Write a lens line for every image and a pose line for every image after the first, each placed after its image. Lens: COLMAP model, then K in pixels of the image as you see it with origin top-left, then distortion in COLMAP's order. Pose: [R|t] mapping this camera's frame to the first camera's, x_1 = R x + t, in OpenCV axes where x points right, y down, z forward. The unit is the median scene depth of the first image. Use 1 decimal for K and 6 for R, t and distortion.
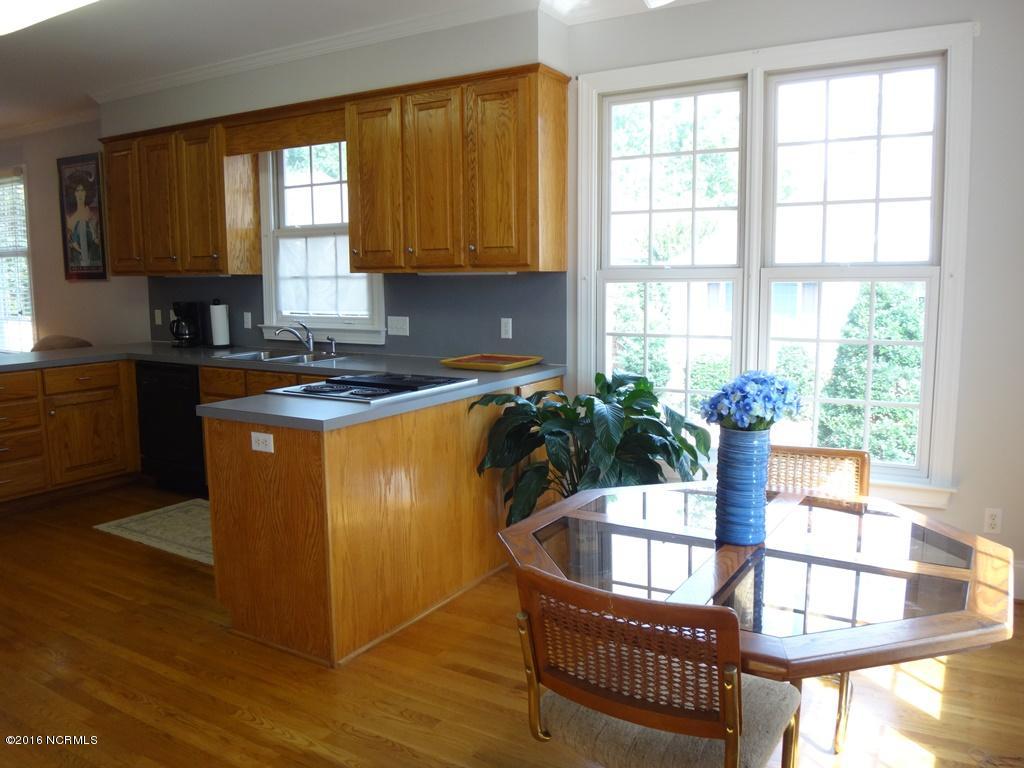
lens RADIAL K [[810.4, 0, 512.0], [0, 810.4, 384.0], [0, 0, 1]] dist [-0.059756, -0.004244]
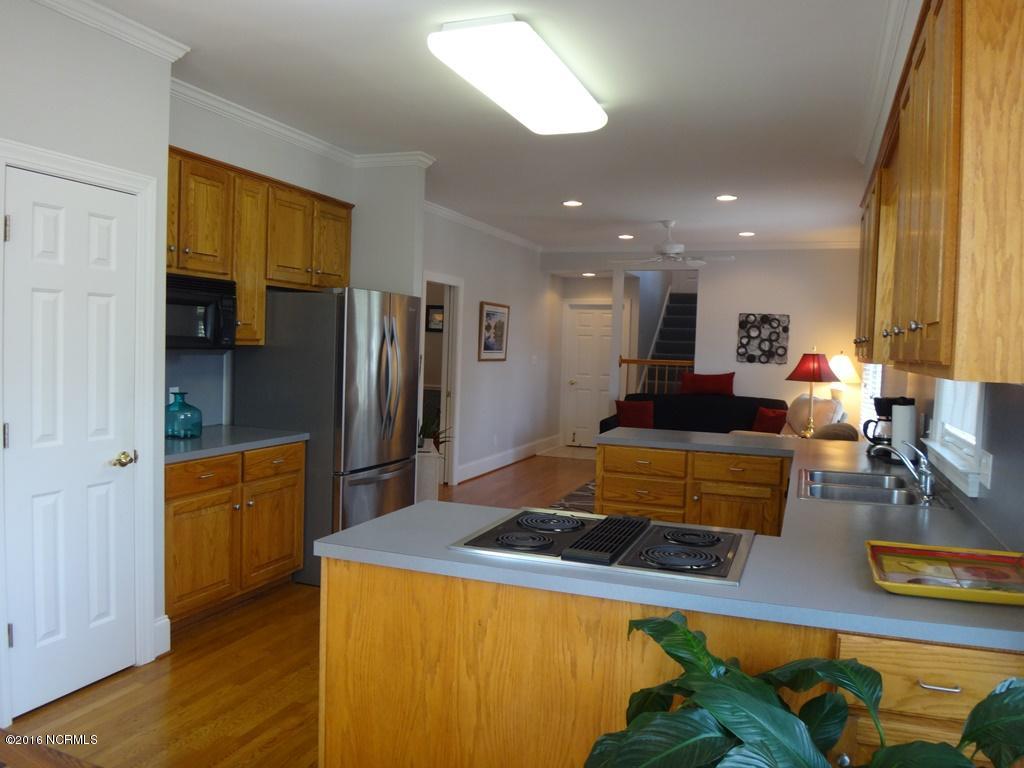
lens RADIAL K [[810.4, 0, 512.0], [0, 810.4, 384.0], [0, 0, 1]] dist [-0.059756, -0.004244]
pose [[0.182148, 0.075622, -0.980359, 0.477744], [-0.183160, 0.982197, 0.041733, -0.145352], [0.966061, 0.171961, 0.192757, 0.857834]]
